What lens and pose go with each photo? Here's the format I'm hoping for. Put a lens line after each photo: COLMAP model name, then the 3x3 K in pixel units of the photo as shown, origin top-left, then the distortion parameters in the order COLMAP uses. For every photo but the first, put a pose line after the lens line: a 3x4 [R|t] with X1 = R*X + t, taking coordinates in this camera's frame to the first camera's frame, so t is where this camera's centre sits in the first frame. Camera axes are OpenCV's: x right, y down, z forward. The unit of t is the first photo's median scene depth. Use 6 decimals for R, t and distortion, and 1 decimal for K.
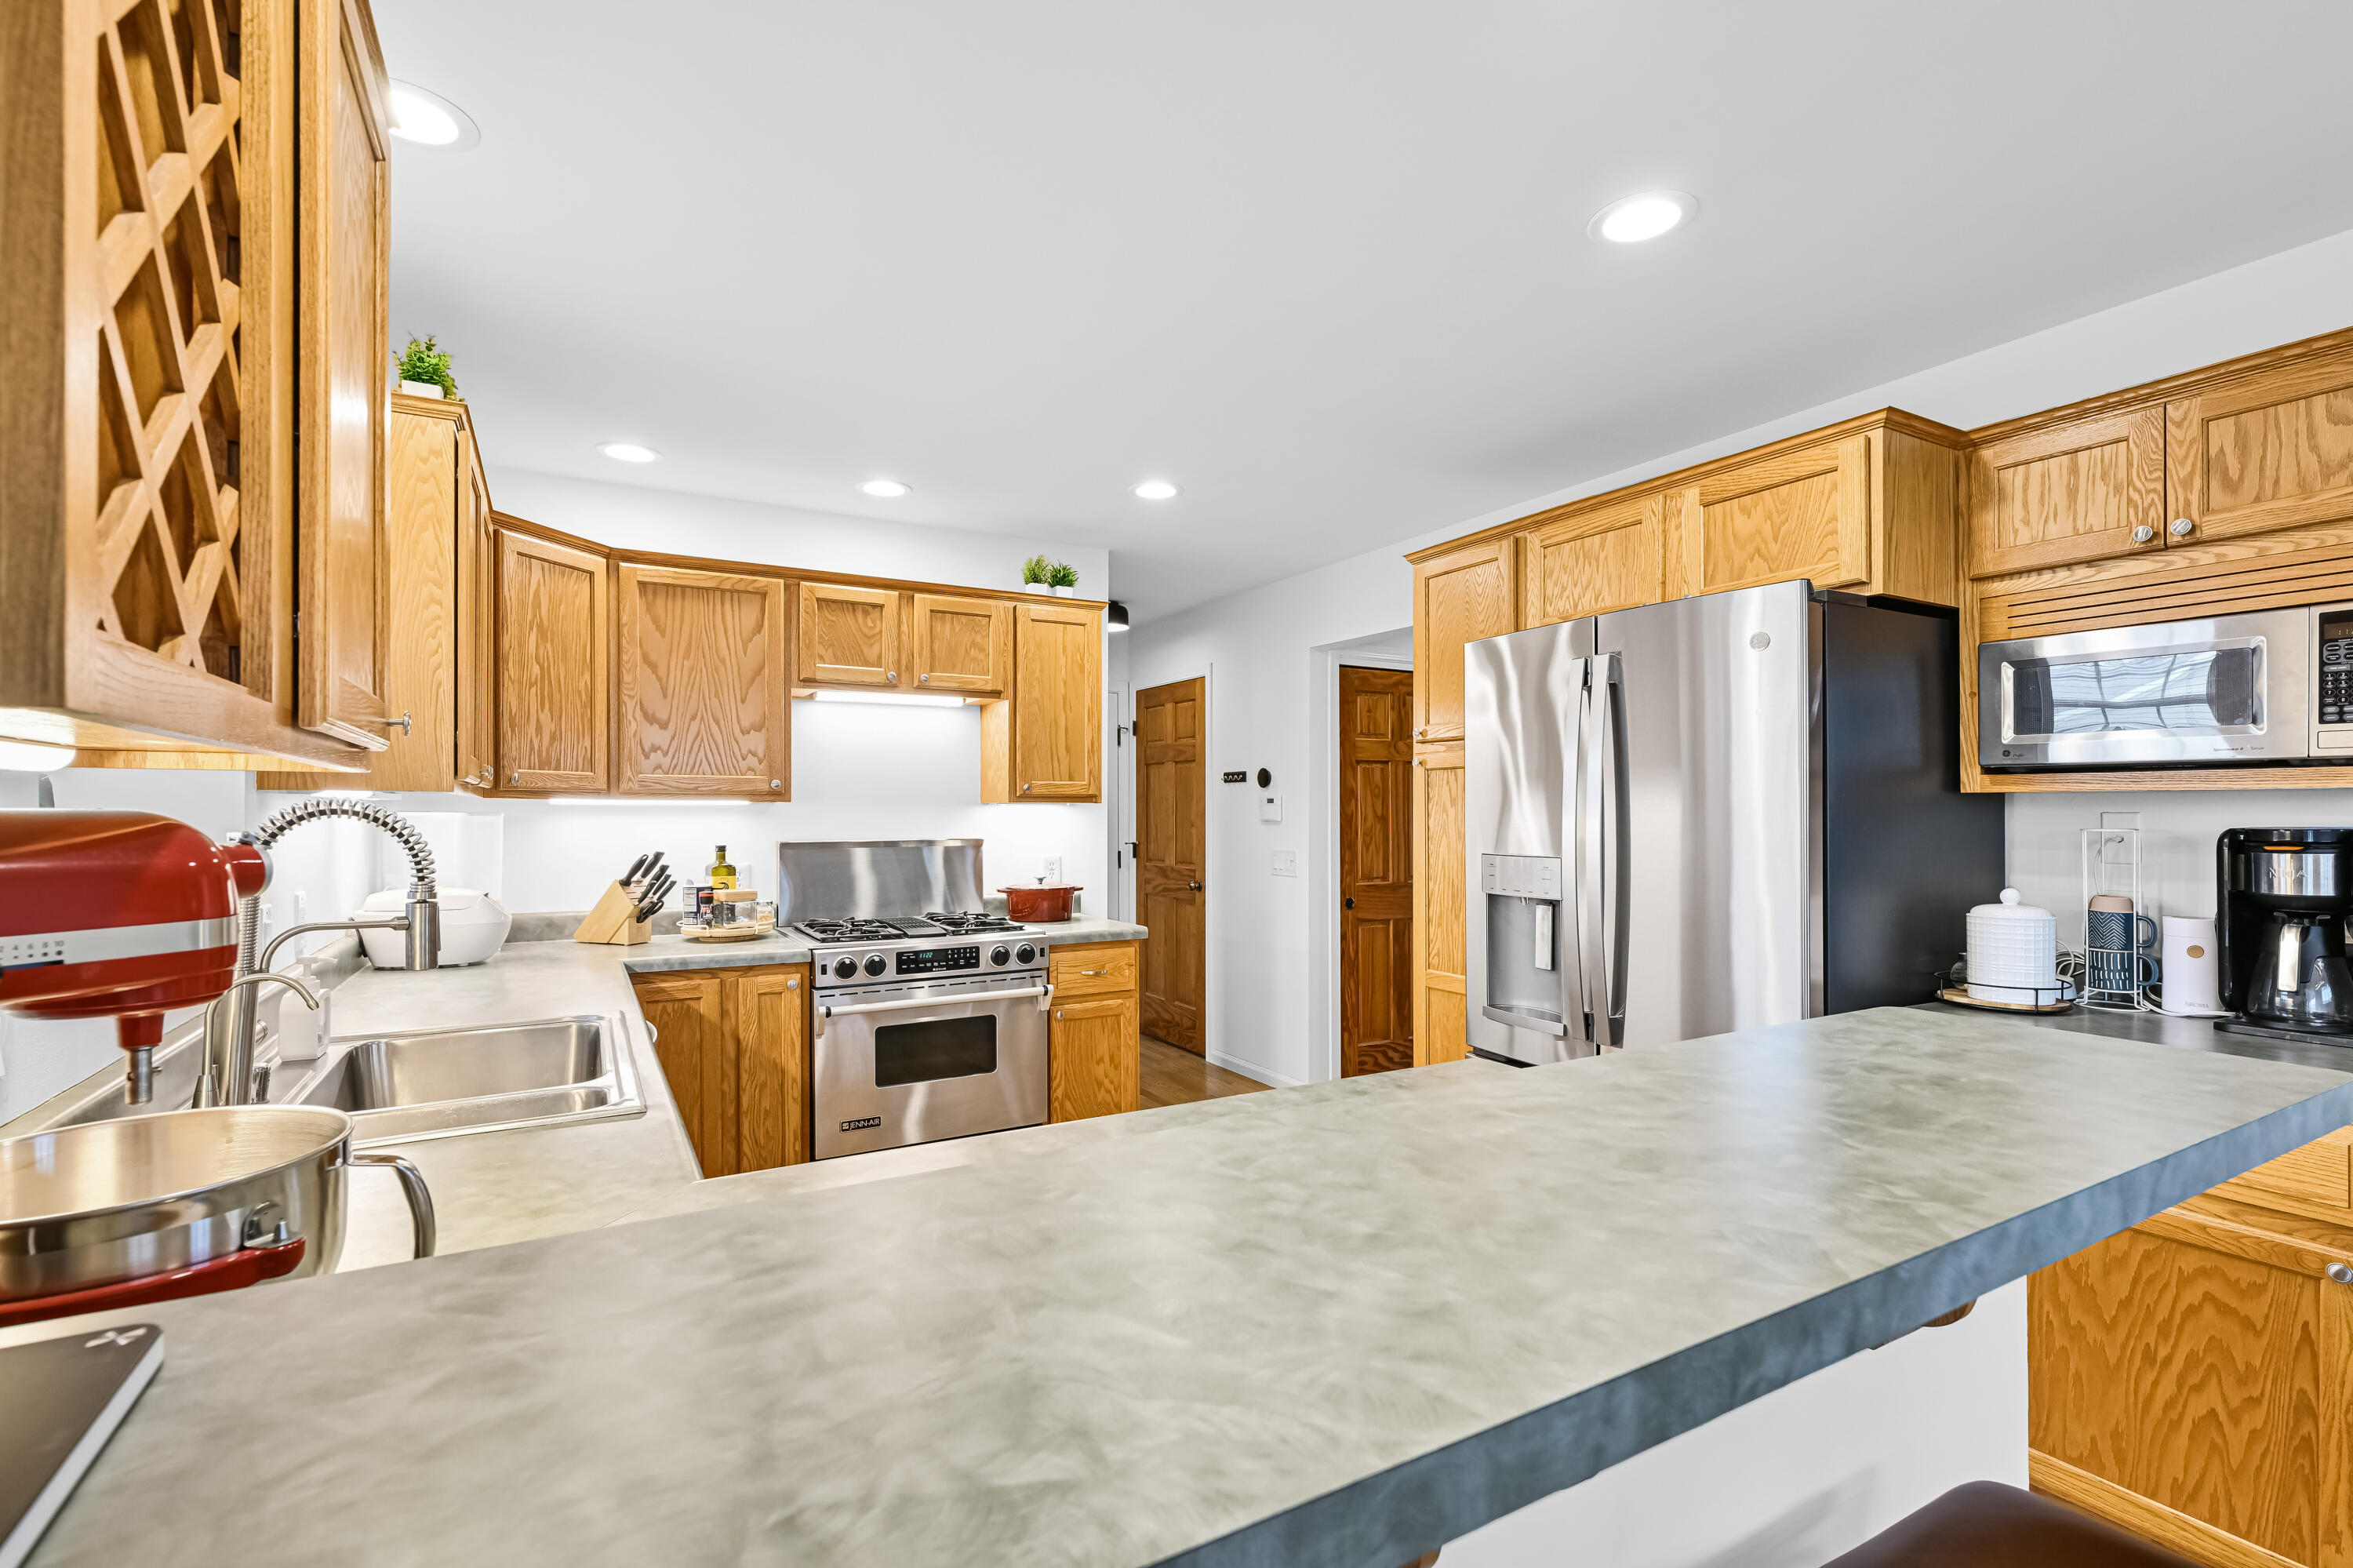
lens RADIAL K [[1054.7, 0, 1185.3], [0, 1054.7, 817.2], [0, 0, 1]] dist [-0.000449, 0.000013]
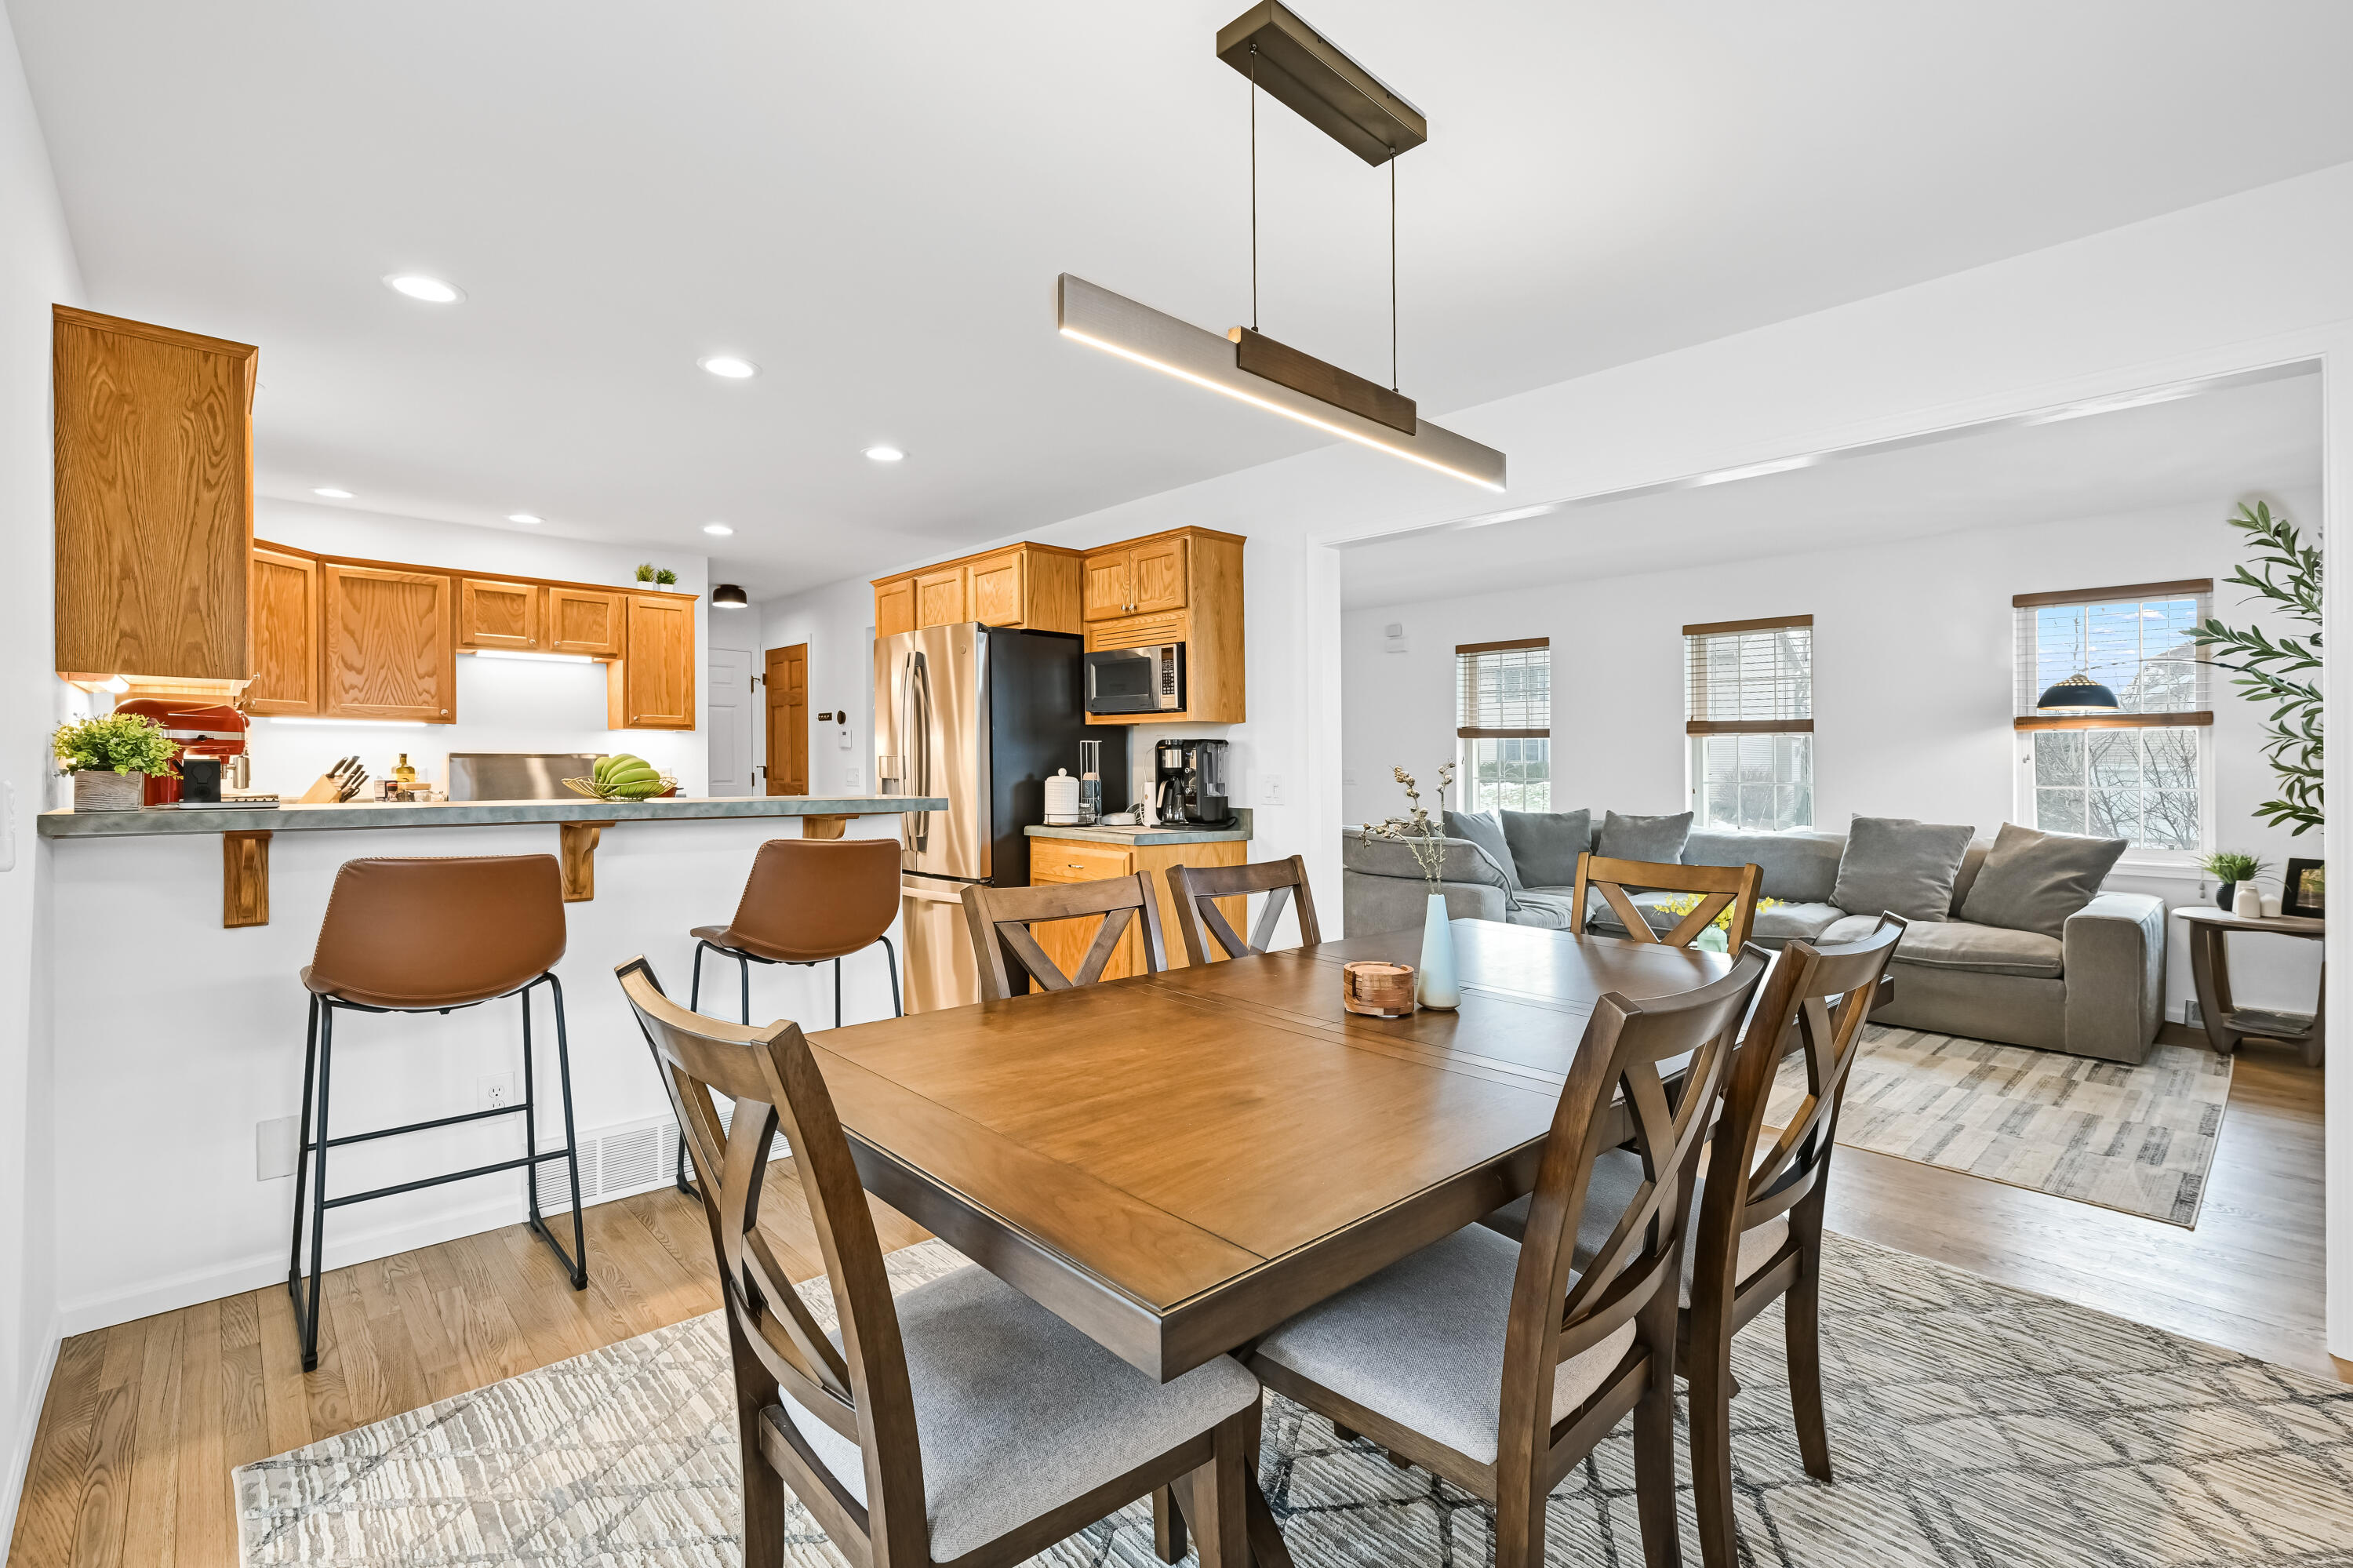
lens RADIAL K [[1028.2, 0, 1176.5], [0, 1028.2, 784.0], [0, 0, 1]] dist [-0.001701, -0.000209]
pose [[0.974799, 0.003782, 0.223052, 0.308753], [-0.007552, 0.999843, 0.016050, 0.040118], [-0.222956, -0.017330, 0.974674, -0.675402]]
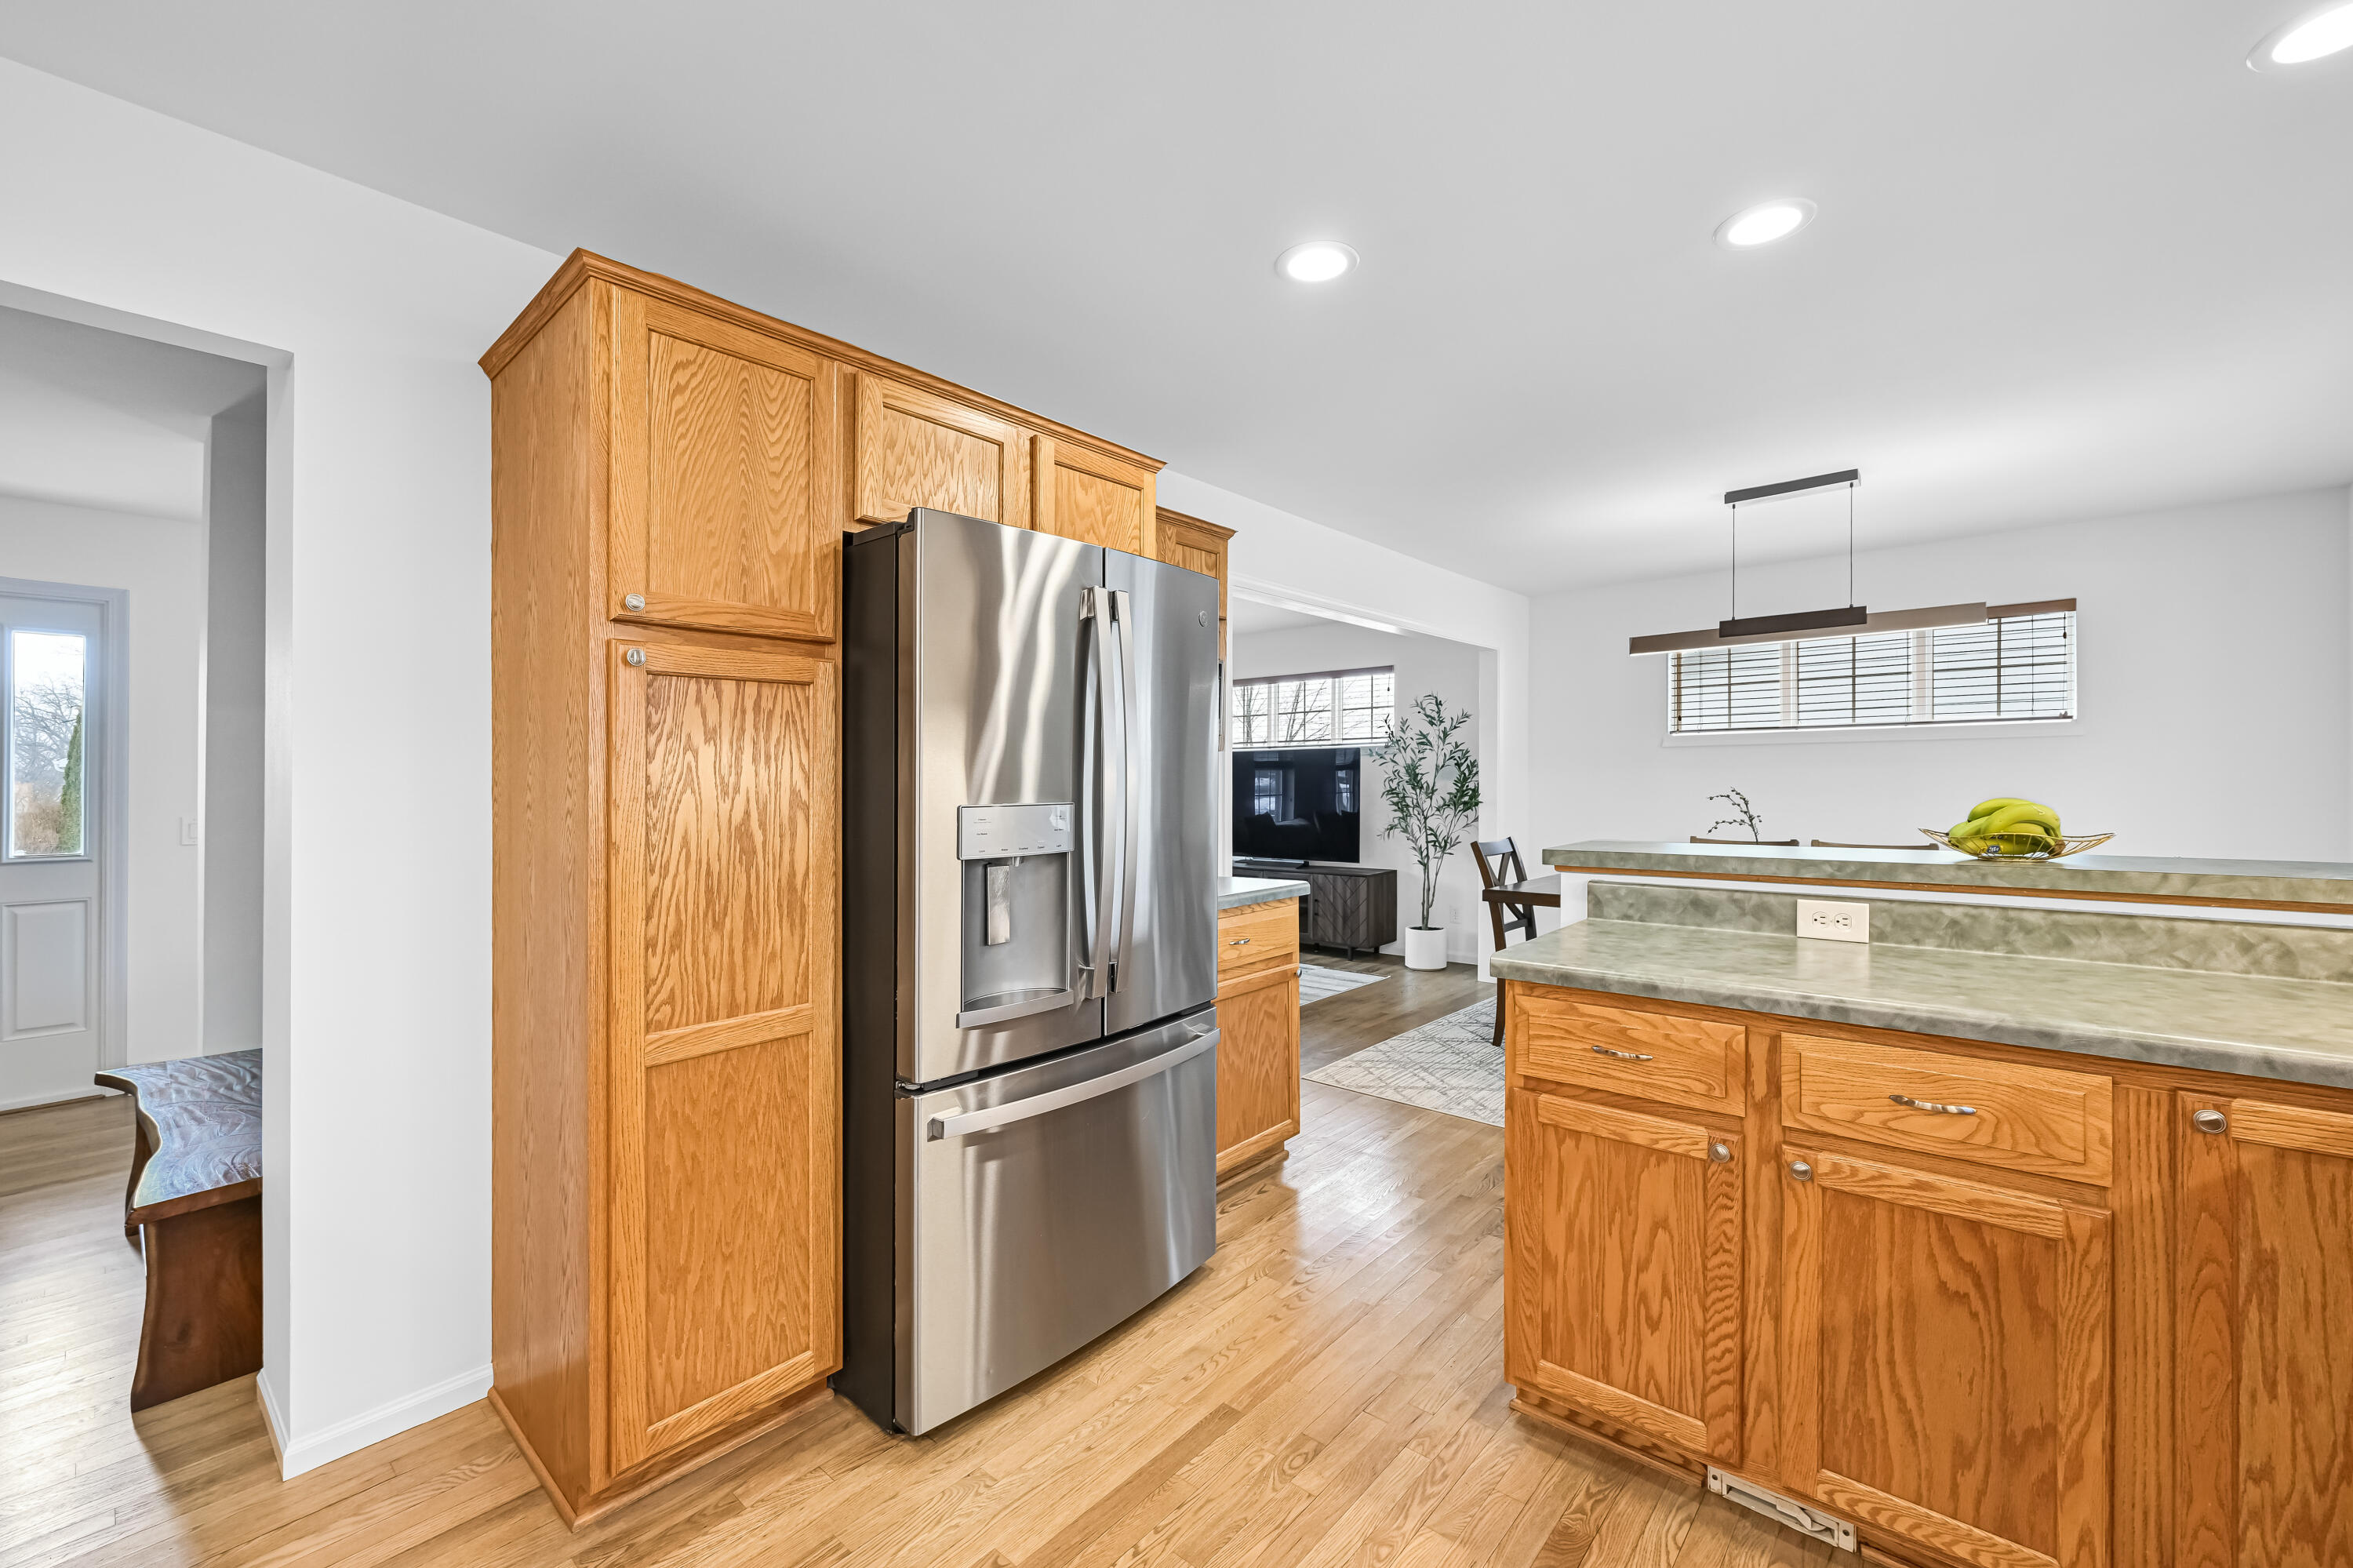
lens RADIAL K [[965.2, 0, 1171.4], [0, 965.2, 807.9], [0, 0, 1]] dist [0.000028, -0.000059]
pose [[-0.310130, -0.017106, 0.950540, -0.312280], [0.020191, 0.999494, 0.024575, 0.016882], [-0.950480, 0.026814, -0.309628, 0.820099]]
